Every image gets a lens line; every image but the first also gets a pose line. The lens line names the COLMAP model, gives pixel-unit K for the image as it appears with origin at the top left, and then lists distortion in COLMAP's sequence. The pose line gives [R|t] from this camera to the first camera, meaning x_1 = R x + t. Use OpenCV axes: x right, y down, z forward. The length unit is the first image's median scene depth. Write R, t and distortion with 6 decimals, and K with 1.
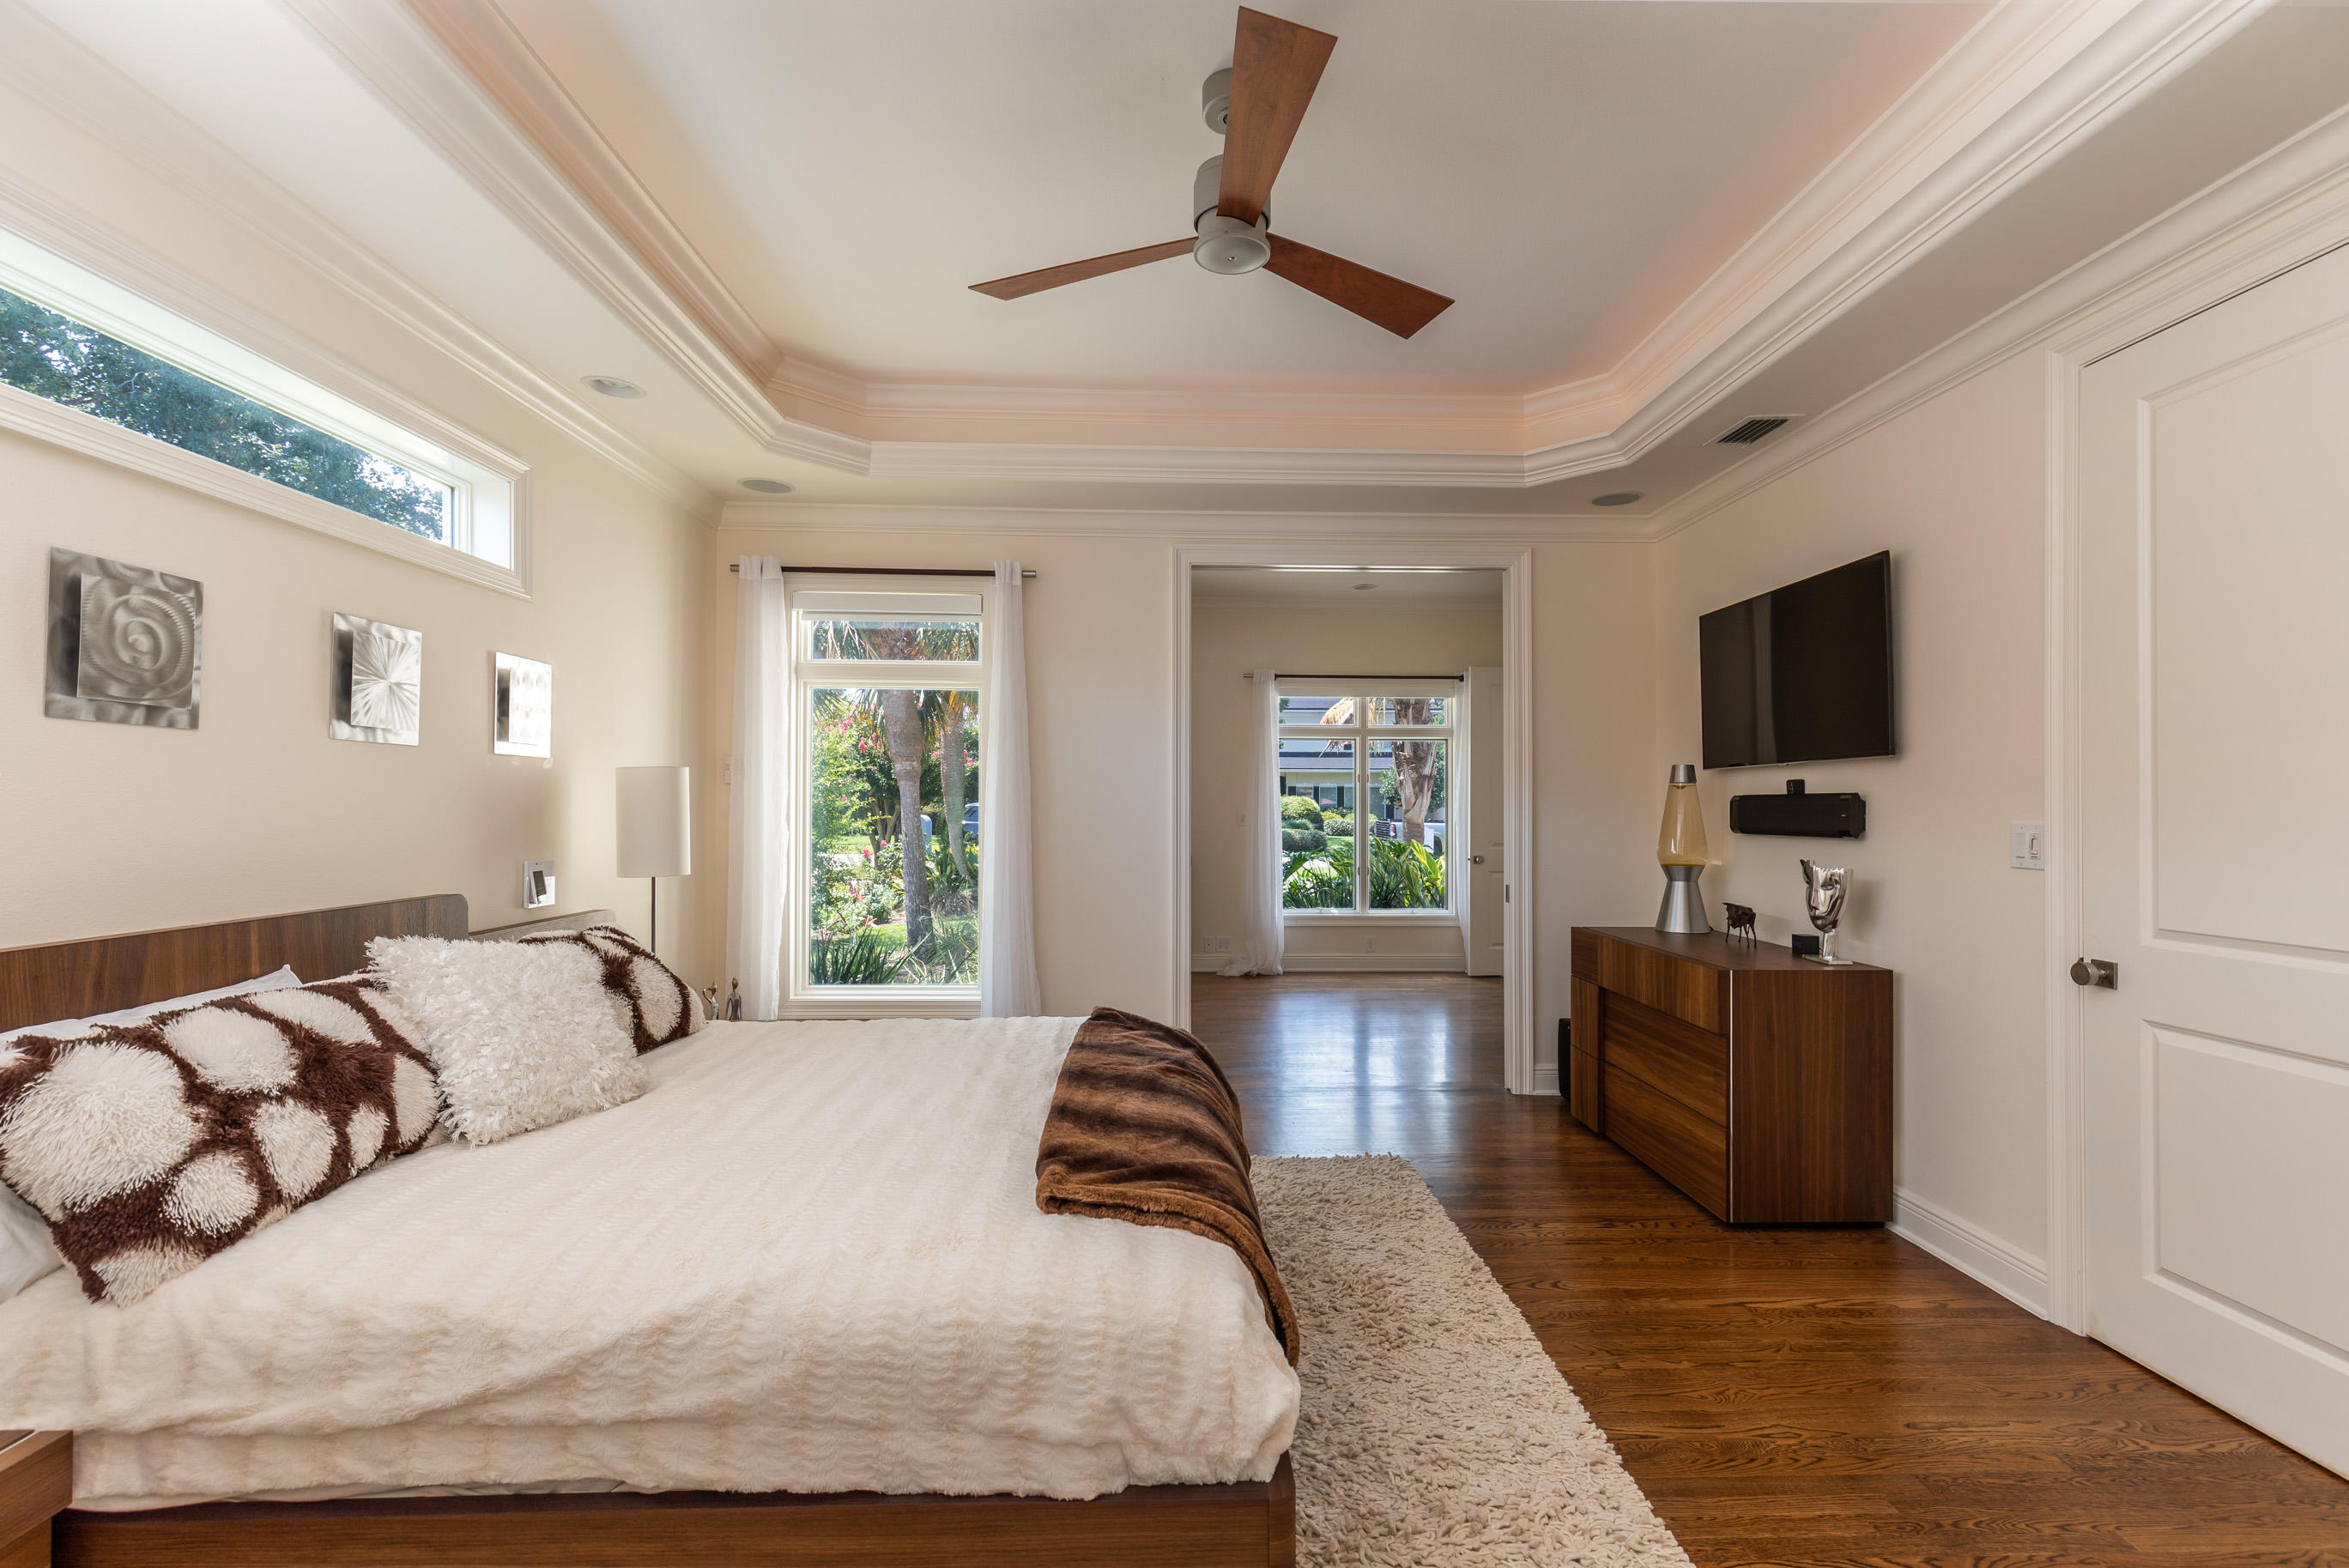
lens RADIAL K [[1067.0, 0, 1183.1], [0, 1067.0, 791.3], [0, 0, 1]] dist [0.011481, -0.000831]
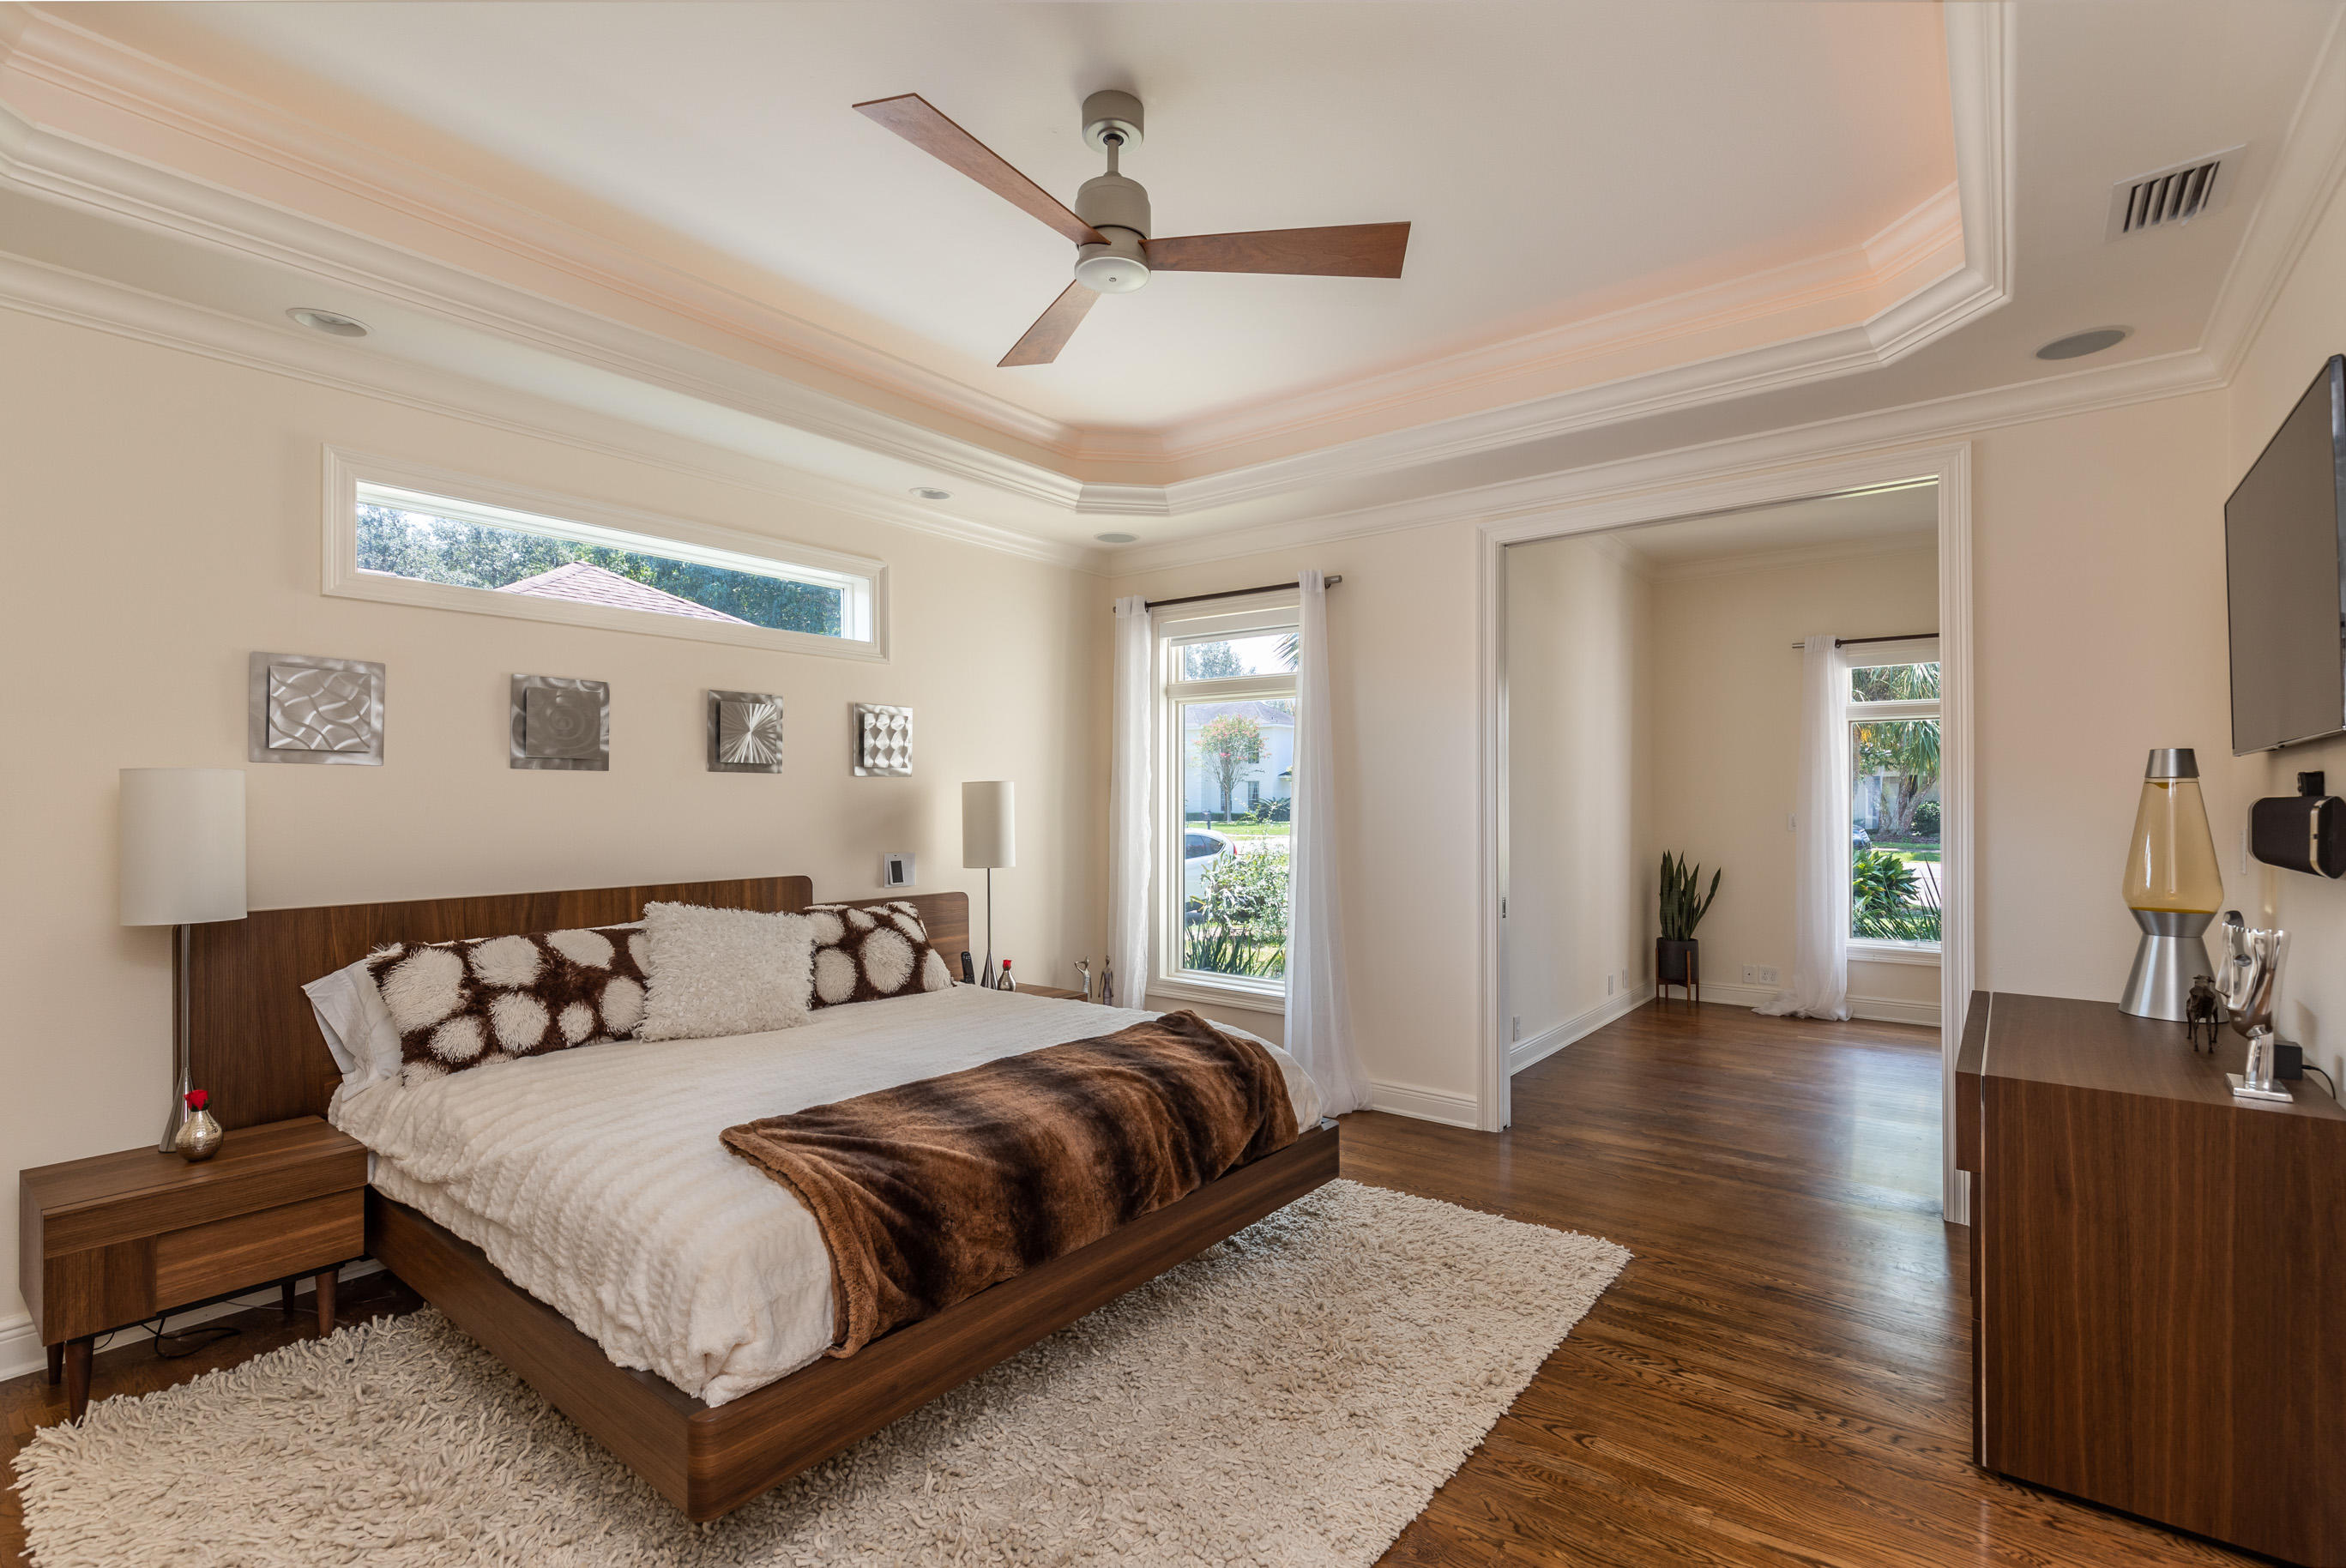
lens RADIAL K [[1065.7, 0, 1177.5], [0, 1065.7, 792.8], [0, 0, 1]] dist [0.011481, -0.000831]
pose [[0.768682, -0.009351, -0.639563, 0.712368], [0.012758, 0.999918, 0.000714, -0.011524], [0.639504, -0.008708, 0.768739, 0.252592]]
